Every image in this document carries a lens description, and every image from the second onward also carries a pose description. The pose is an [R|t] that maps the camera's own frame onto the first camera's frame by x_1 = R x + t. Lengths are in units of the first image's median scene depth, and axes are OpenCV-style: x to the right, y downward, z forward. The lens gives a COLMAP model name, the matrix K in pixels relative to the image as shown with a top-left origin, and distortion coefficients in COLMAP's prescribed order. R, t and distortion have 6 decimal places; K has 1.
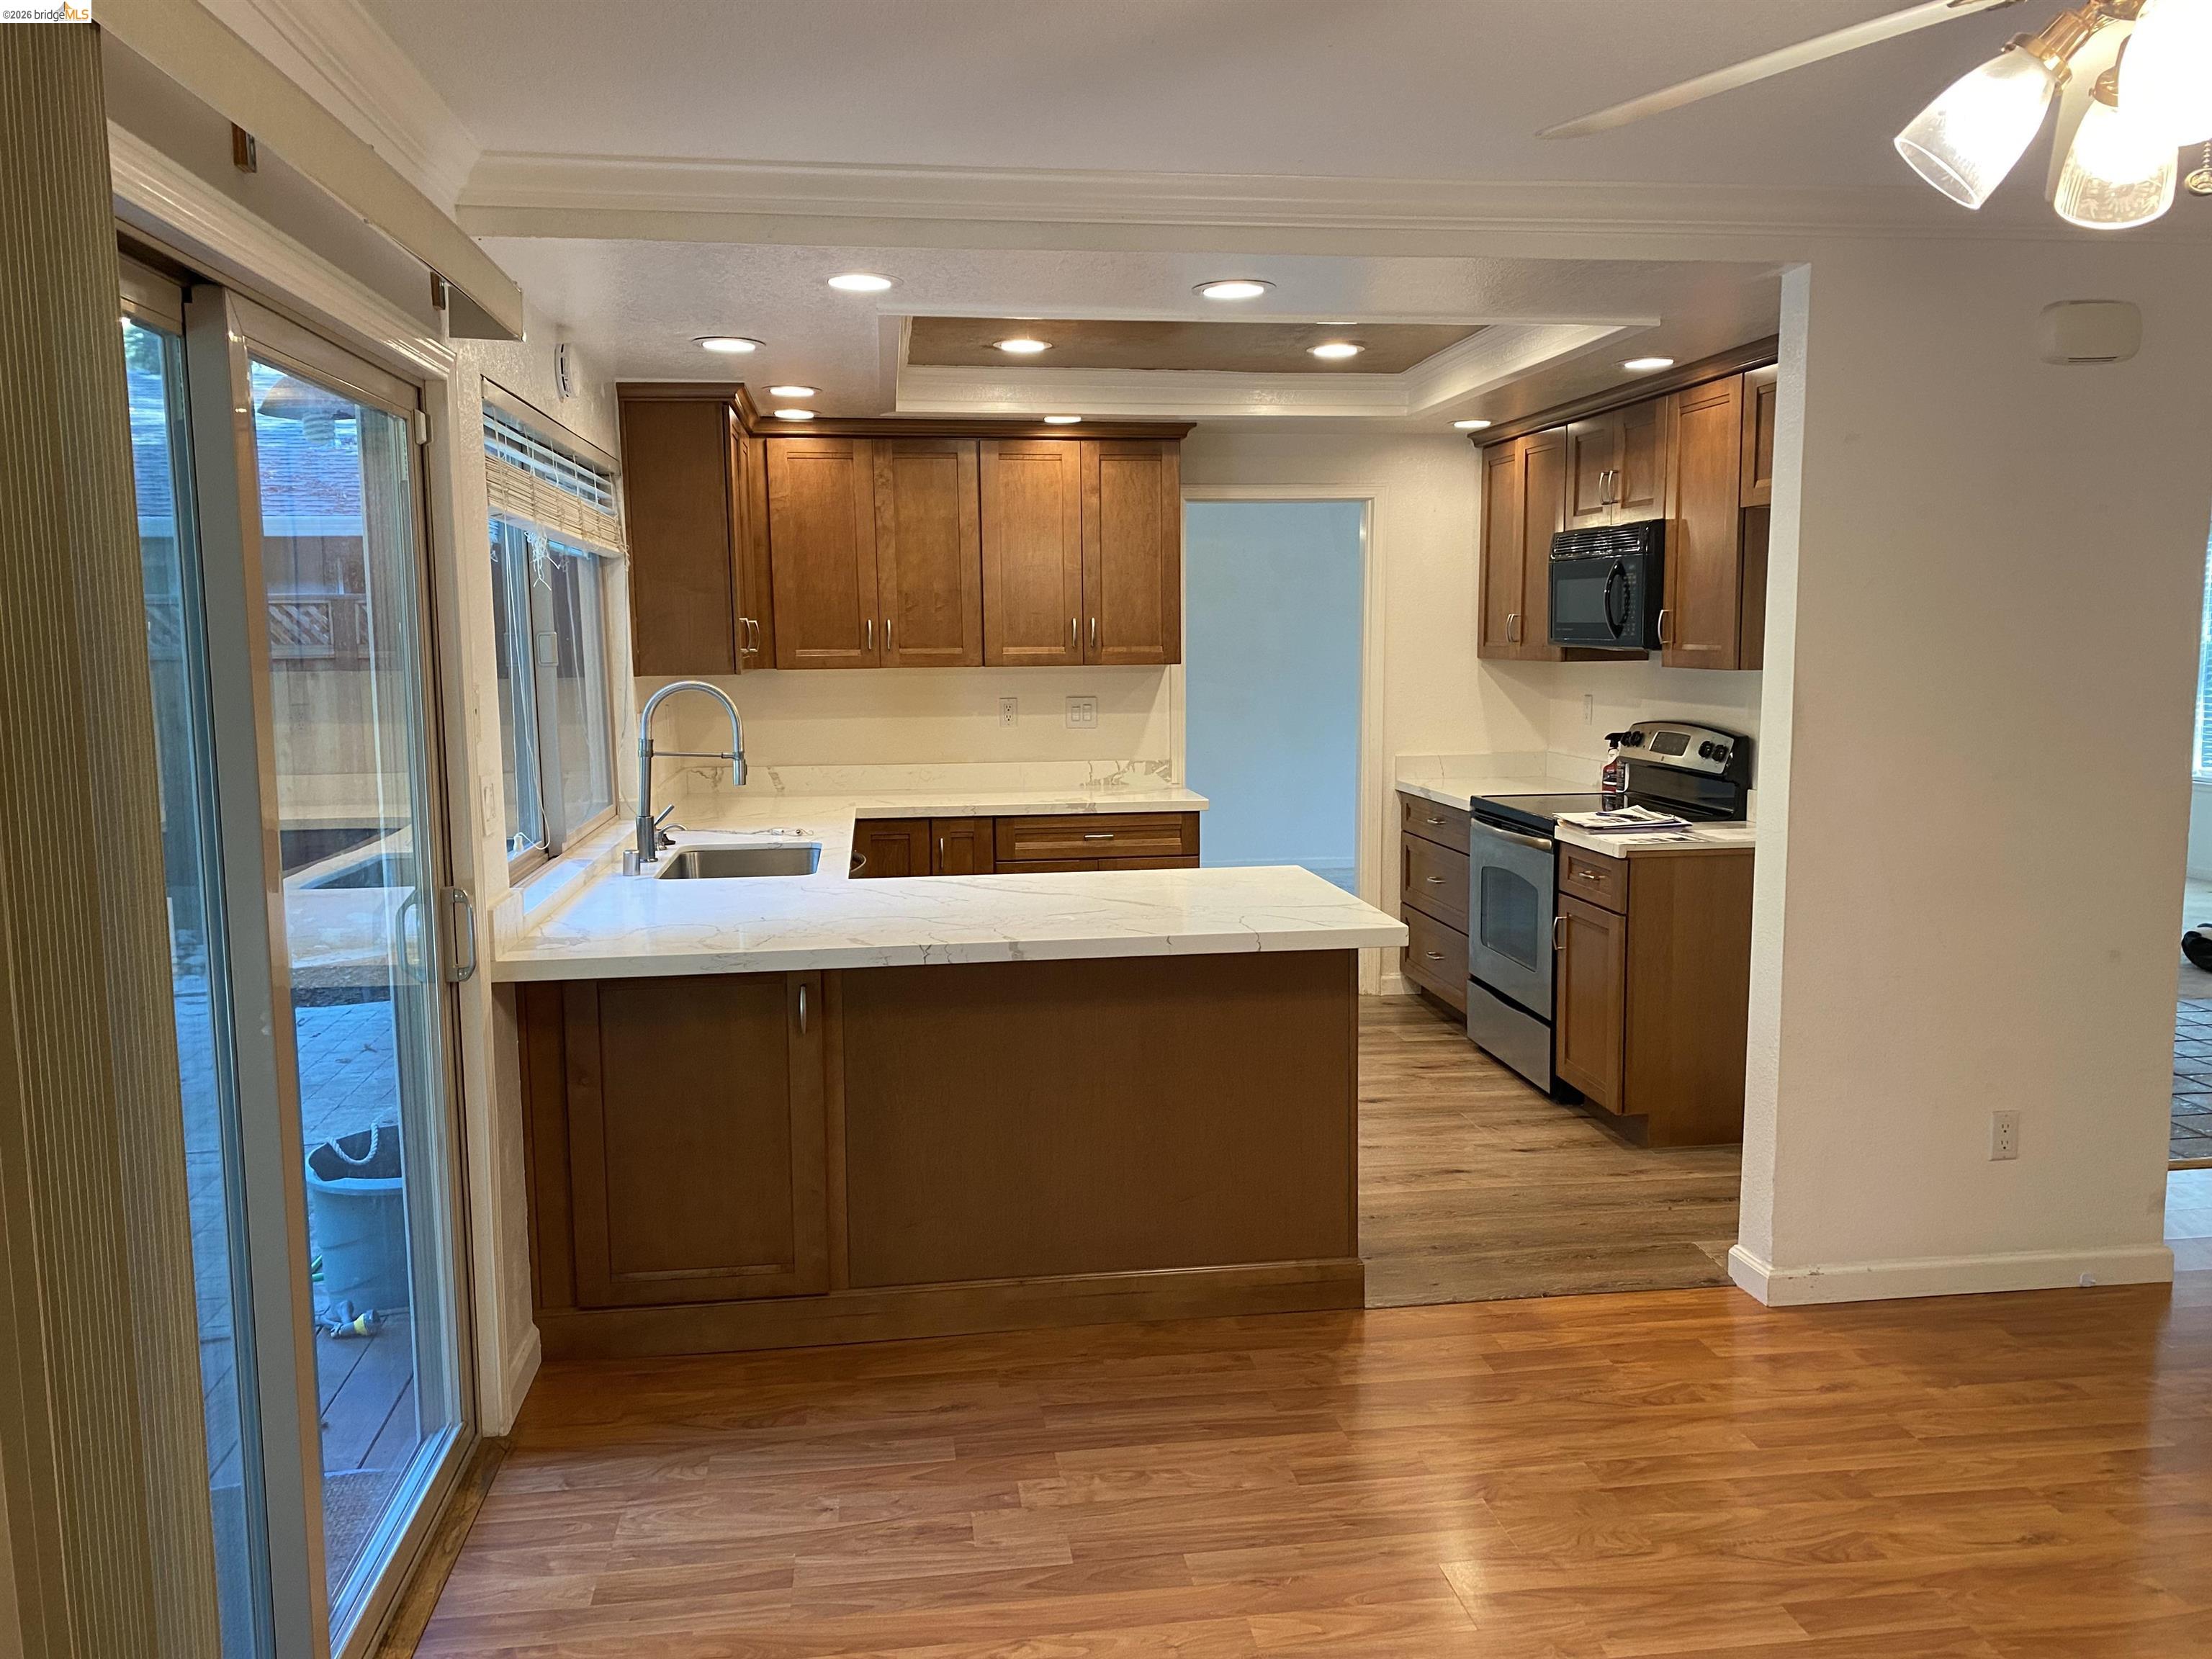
lens RADIAL K [[1682.9, 0, 1133.2], [0, 1682.9, 788.2], [0, 0, 1]] dist [0.030305, -0.020613]
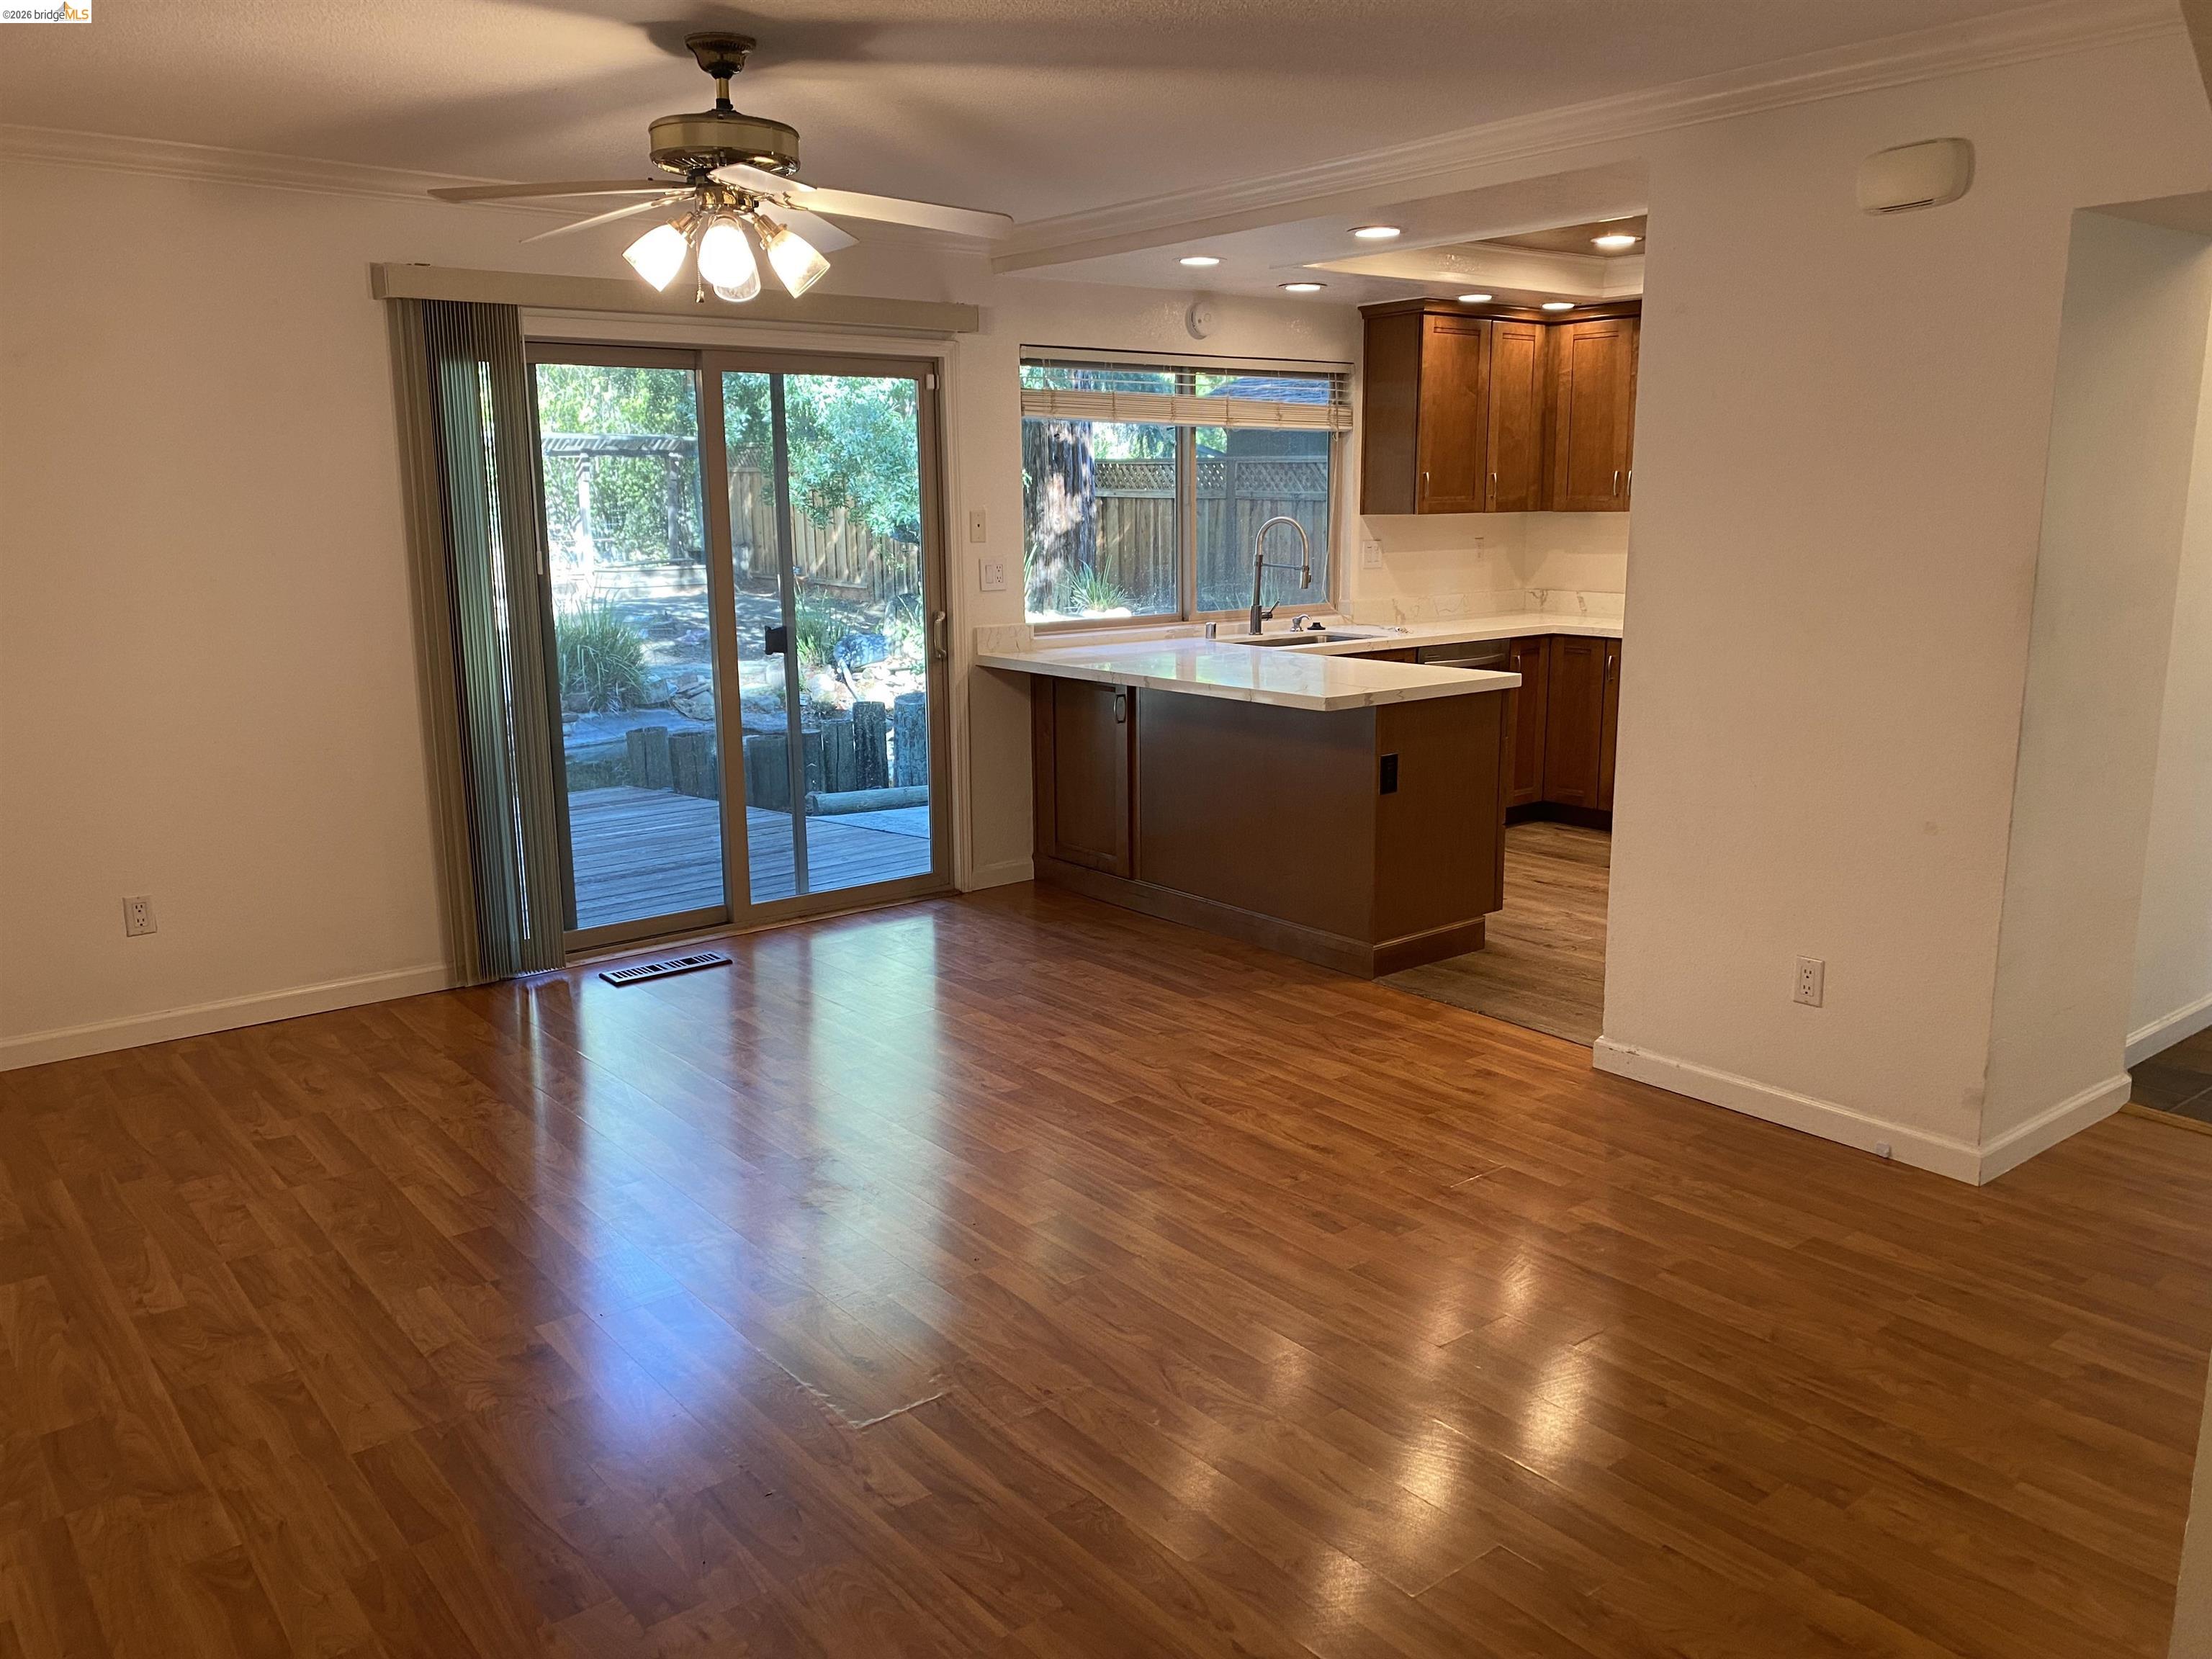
lens RADIAL K [[1682.9, 0, 1120.9], [0, 1682.9, 823.9], [0, 0, 1]] dist [0.030305, -0.020613]
pose [[0.507577, 0.174187, -0.843816, 1.331377], [-0.078700, 0.984630, 0.155914, -0.022655], [0.858005, -0.012730, 0.513484, 0.123409]]
